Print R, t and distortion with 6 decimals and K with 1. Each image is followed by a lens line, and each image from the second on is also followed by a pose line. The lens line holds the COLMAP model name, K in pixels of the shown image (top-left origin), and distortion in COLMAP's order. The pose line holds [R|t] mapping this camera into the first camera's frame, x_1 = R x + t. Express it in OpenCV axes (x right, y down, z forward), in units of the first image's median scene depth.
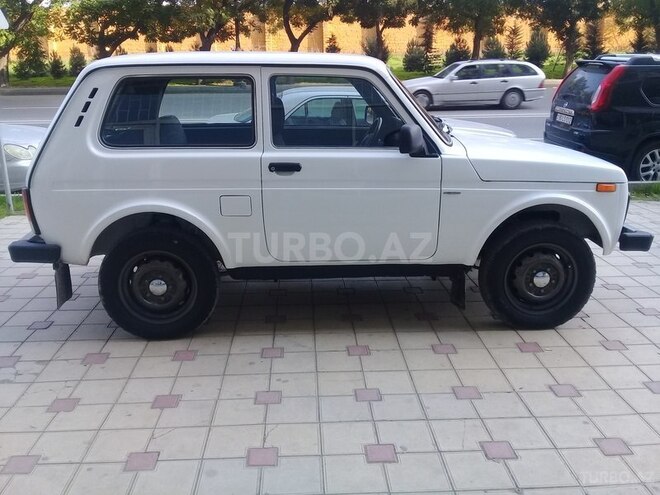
lens RADIAL K [[606.8, 0, 330.0], [0, 606.8, 247.5], [0, 0, 1]] dist [0.111018, -0.222299]
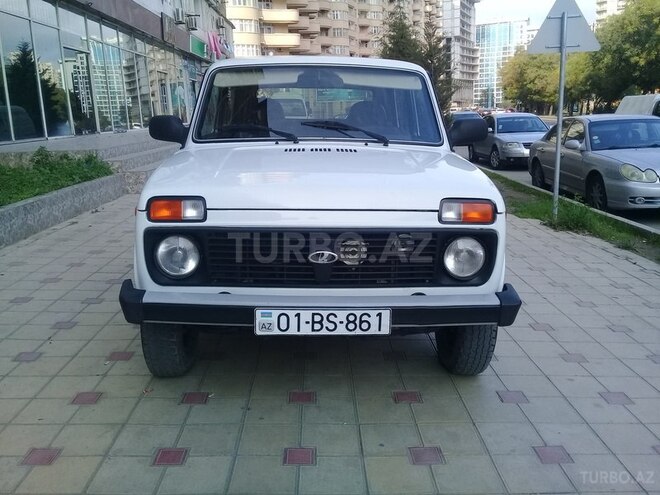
lens RADIAL K [[606.8, 0, 330.0], [0, 606.8, 247.5], [0, 0, 1]] dist [0.111018, -0.222299]
pose [[-0.028621, 0.221112, -0.974828, 1.205501], [-0.280934, 0.934140, 0.220132, -0.290979], [0.959300, 0.280163, 0.035382, 1.241697]]
